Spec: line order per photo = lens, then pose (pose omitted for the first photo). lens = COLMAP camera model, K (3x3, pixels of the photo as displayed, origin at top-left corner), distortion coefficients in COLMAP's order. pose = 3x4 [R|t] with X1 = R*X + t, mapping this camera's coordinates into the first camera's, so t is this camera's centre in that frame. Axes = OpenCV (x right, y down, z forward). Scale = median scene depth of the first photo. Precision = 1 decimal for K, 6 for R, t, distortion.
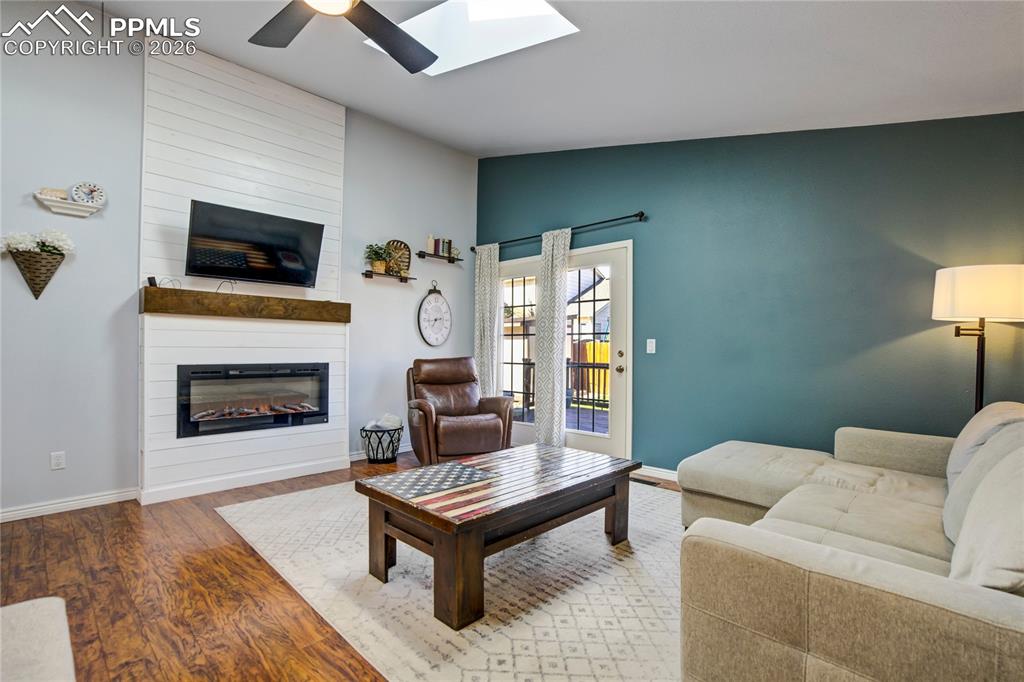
lens RADIAL K [[478.8, 0, 520.3], [0, 478.8, 348.1], [0, 0, 1]] dist [-0.022615, 0.007896]
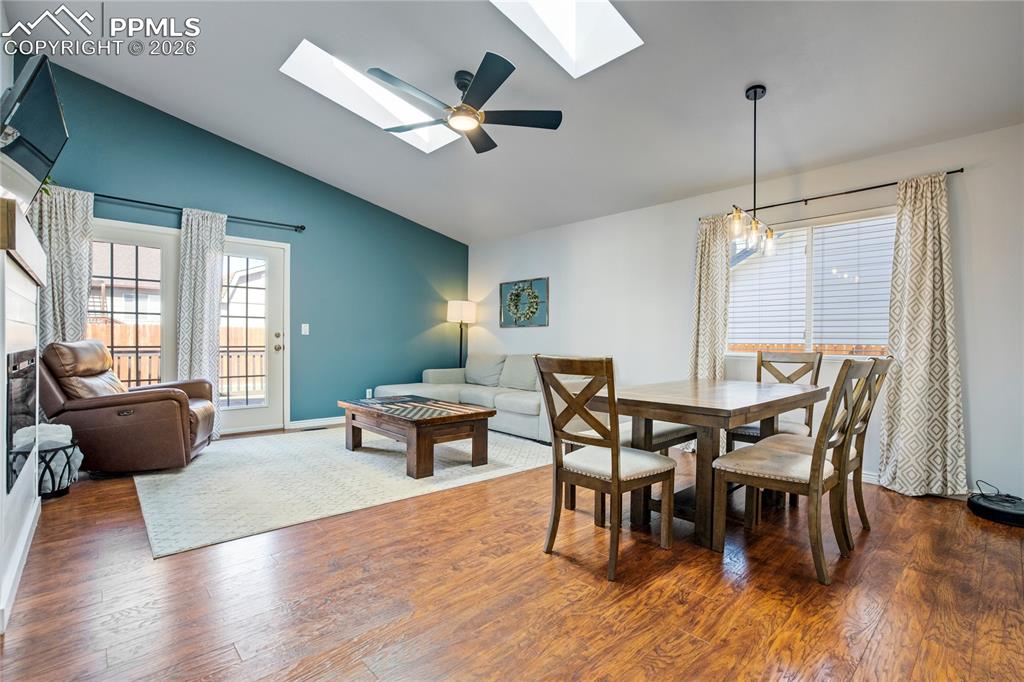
lens RADIAL K [[478.8, 0, 531.6], [0, 478.8, 343.4], [0, 0, 1]] dist [-0.022615, 0.007896]
pose [[0.038397, -0.019963, 0.999063, -0.981066], [-0.013579, 0.999698, 0.020497, -0.000450], [-0.999170, -0.014353, 0.038114, 0.310243]]
